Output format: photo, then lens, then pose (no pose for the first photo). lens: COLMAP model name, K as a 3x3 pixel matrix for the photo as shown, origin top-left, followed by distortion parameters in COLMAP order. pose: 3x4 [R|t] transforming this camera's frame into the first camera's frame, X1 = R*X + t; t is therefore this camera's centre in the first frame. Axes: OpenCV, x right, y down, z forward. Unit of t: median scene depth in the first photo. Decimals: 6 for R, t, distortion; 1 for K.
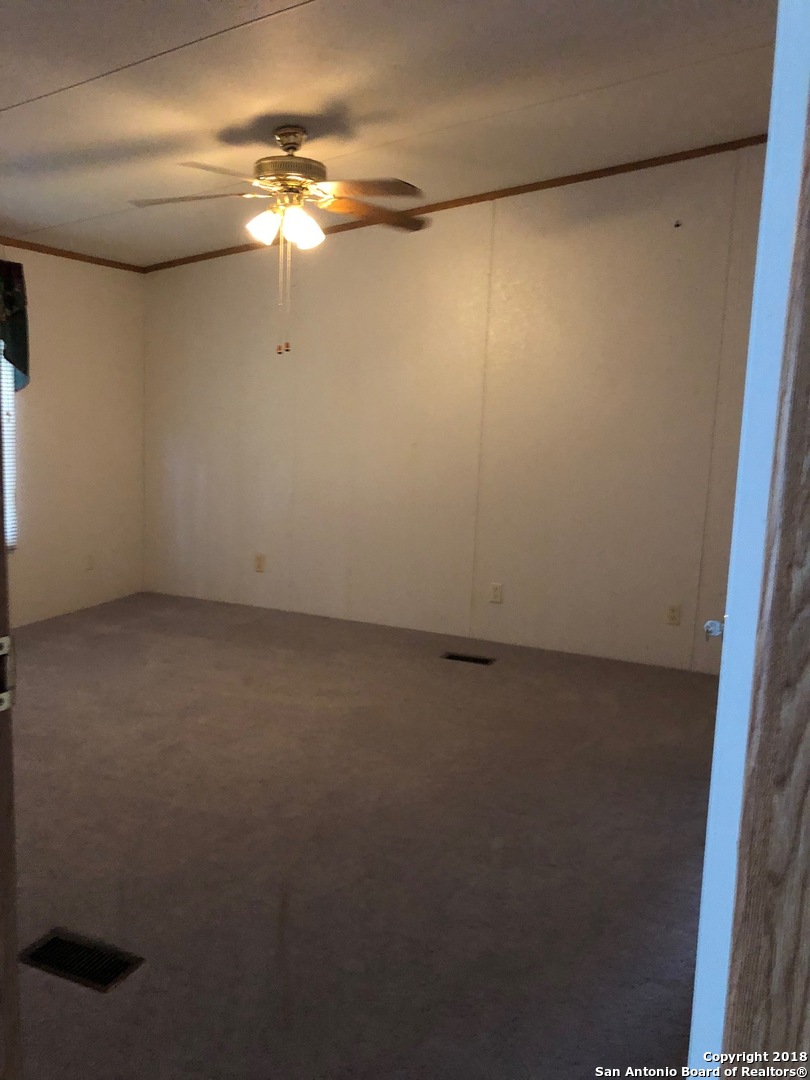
lens RADIAL K [[846.4, 0, 405.0], [0, 846.4, 540.0], [0, 0, 1]] dist [0.024151, -0.043750]
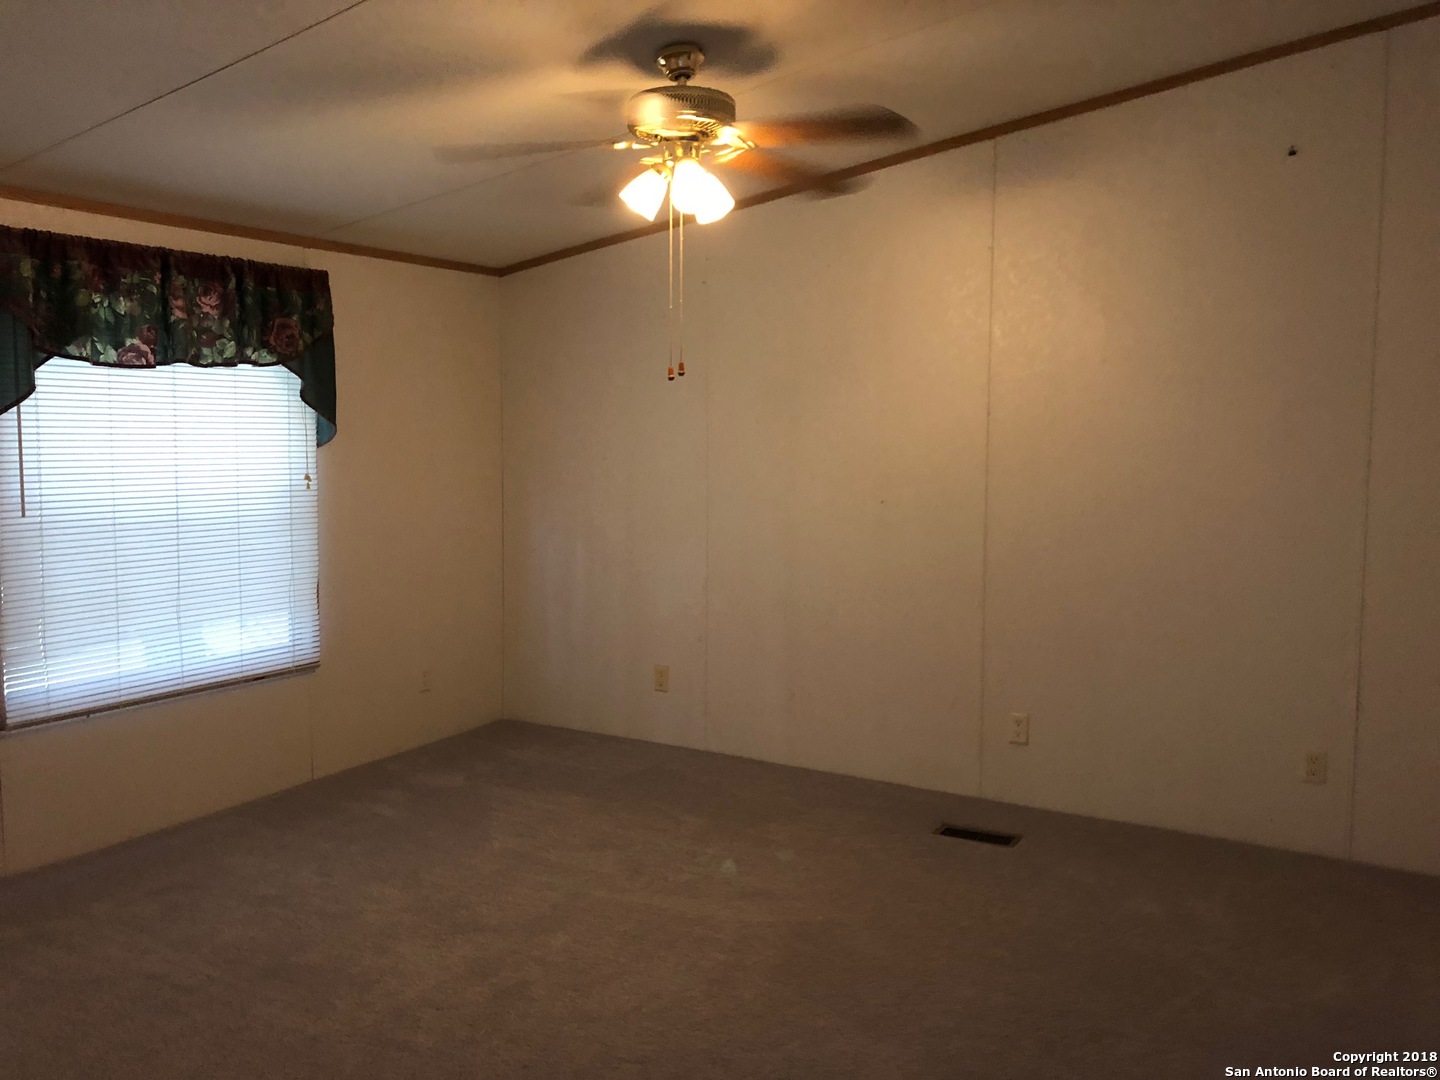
lens RADIAL K [[1128.5, 0, 717.7], [0, 1128.5, 532.9], [0, 0, 1]] dist [0.024151, -0.043750]
pose [[0.989332, -0.023490, -0.143769, 0.010433], [0.012774, 0.997101, -0.075013, -0.028089], [0.145114, 0.072376, 0.986764, 0.119837]]
